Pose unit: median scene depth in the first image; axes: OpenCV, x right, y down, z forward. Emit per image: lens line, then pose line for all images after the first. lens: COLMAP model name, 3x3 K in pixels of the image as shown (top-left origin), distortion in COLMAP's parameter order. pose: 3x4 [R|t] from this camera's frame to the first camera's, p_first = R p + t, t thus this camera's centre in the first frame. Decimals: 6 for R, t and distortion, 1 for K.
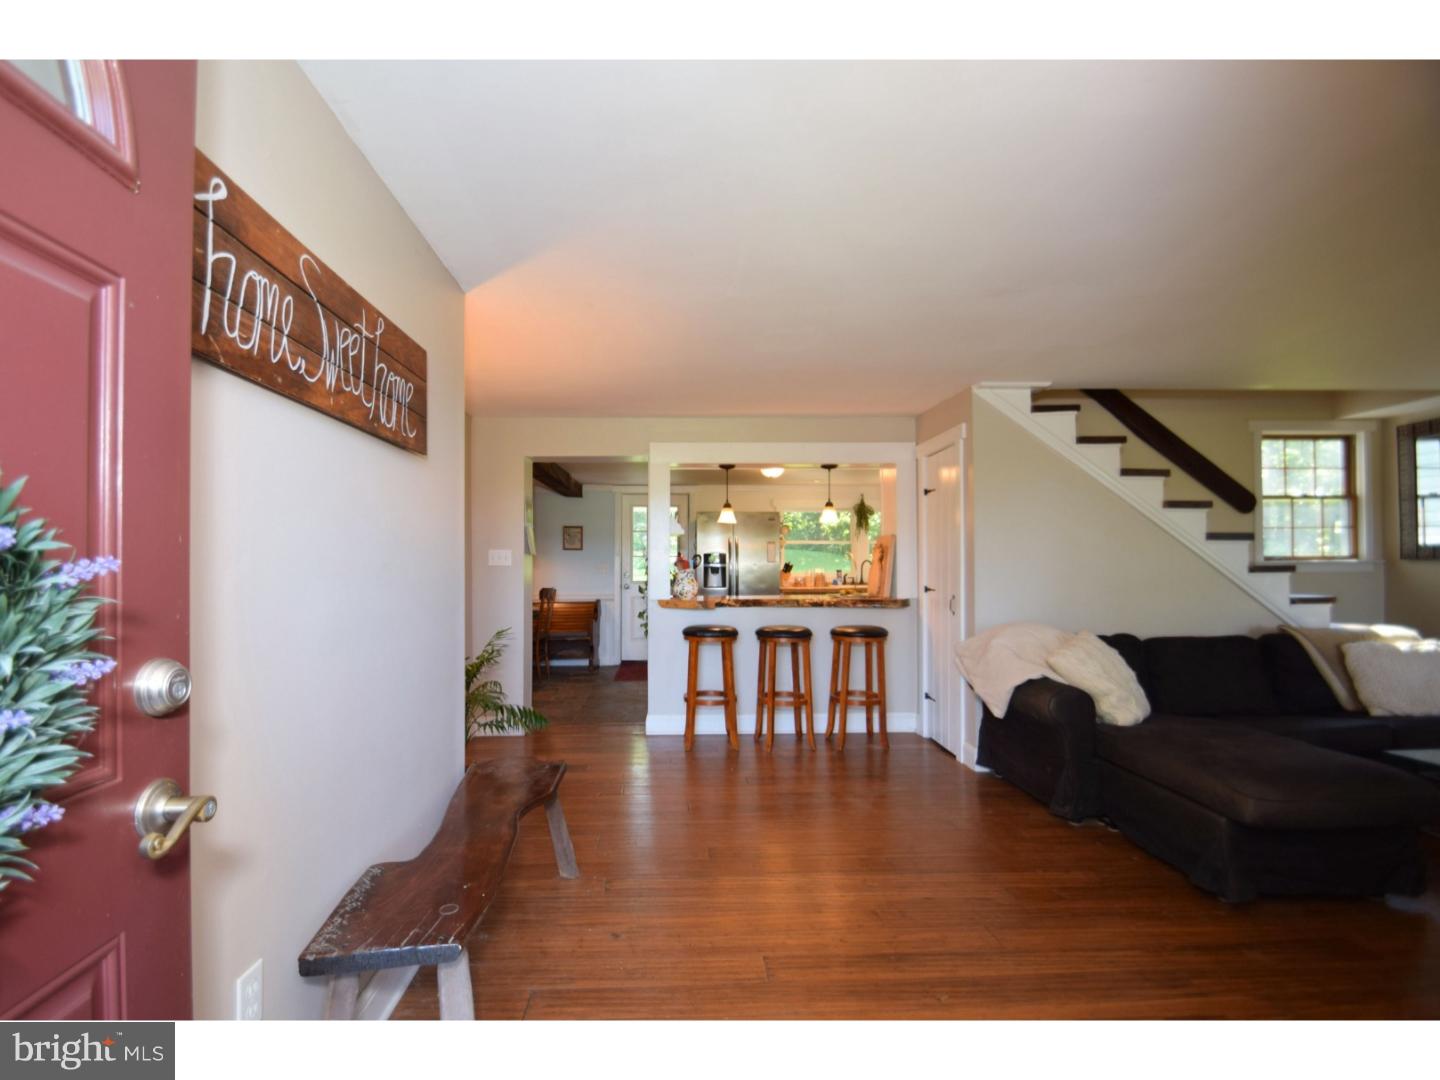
lens RADIAL K [[658.4, 0, 678.5], [0, 658.4, 555.6], [0, 0, 1]] dist [0.003014, -0.012301]
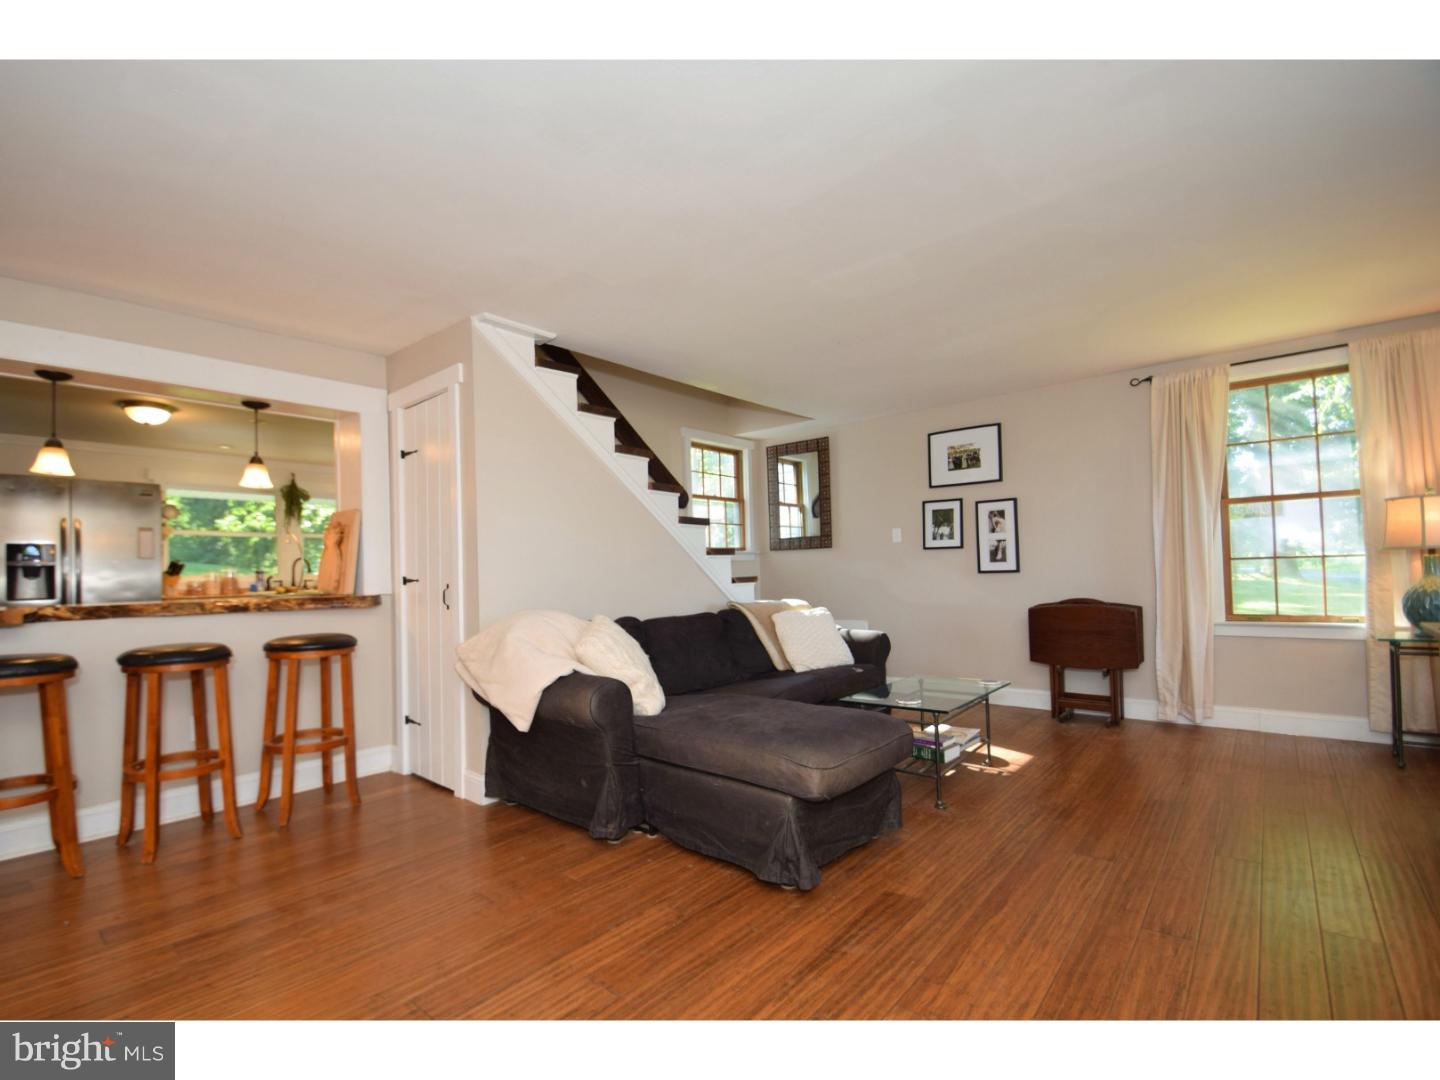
lens RADIAL K [[677.8, 0, 692.2], [0, 677.8, 559.1], [0, 0, 1]] dist [-0.005736, -0.004185]
pose [[0.677704, -0.000854, 0.735334, 0.024125], [0.010743, 0.999904, -0.008740, 0.037589], [-0.735256, 0.013822, 0.677648, 0.226468]]
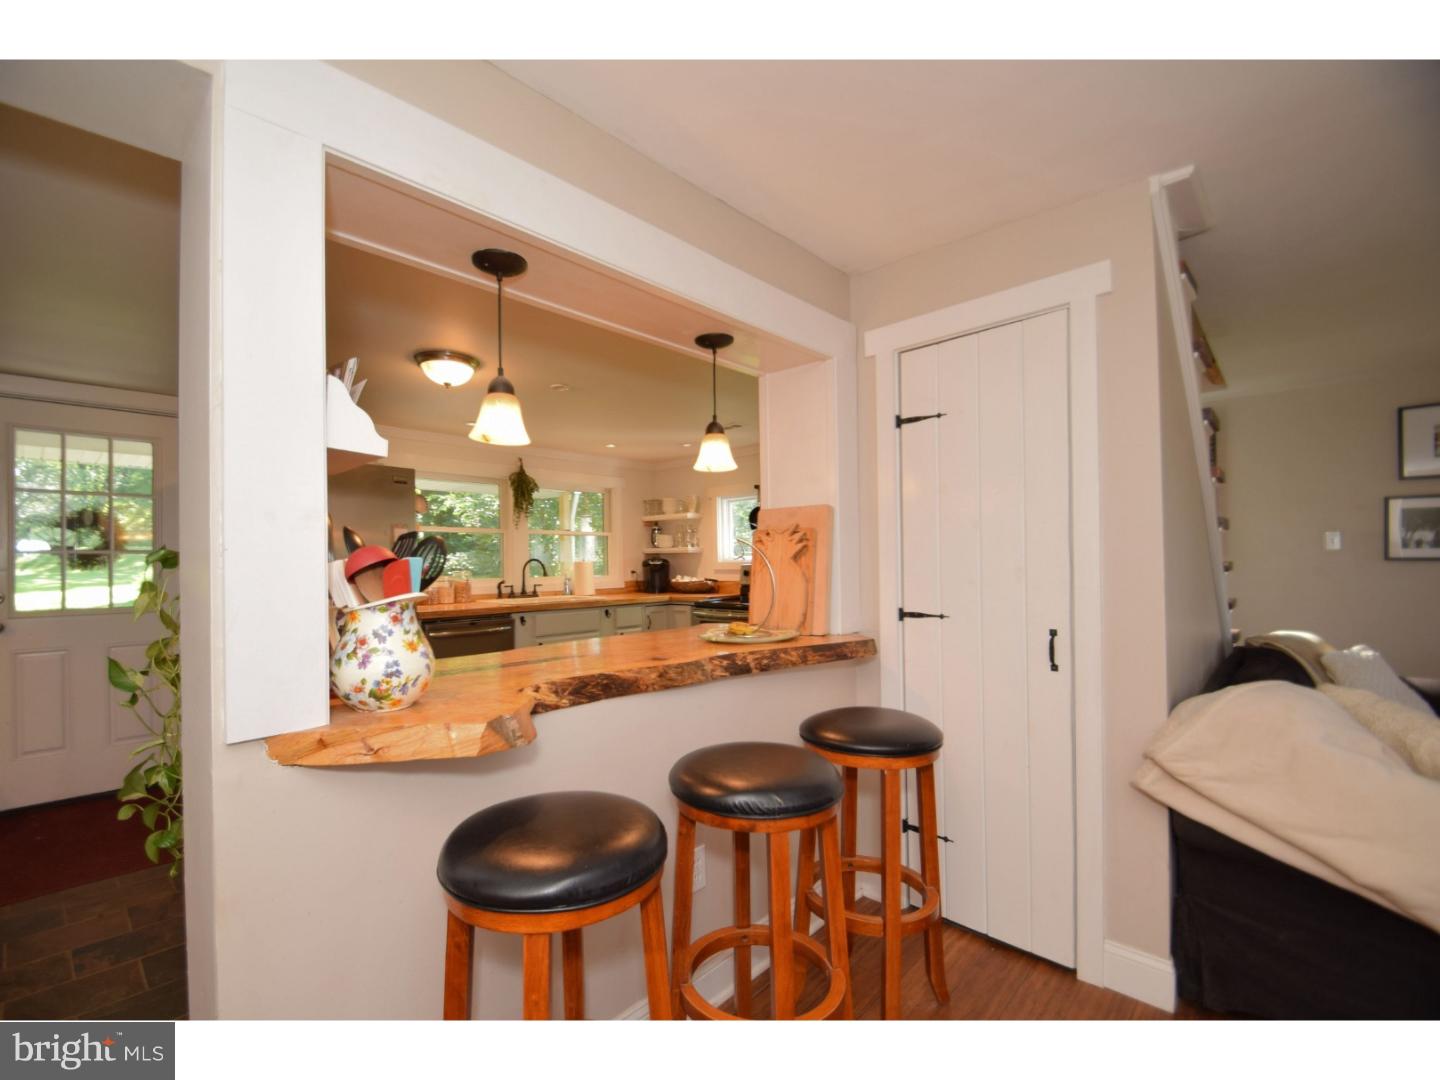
lens RADIAL K [[658.4, 0, 717.9], [0, 658.4, 552.6], [0, 0, 1]] dist [0.003014, -0.012301]
pose [[0.711609, 0.001862, 0.702573, -0.081380], [0.001153, 0.999992, -0.003819, 0.006041], [-0.702574, 0.003527, 0.711602, 0.763360]]
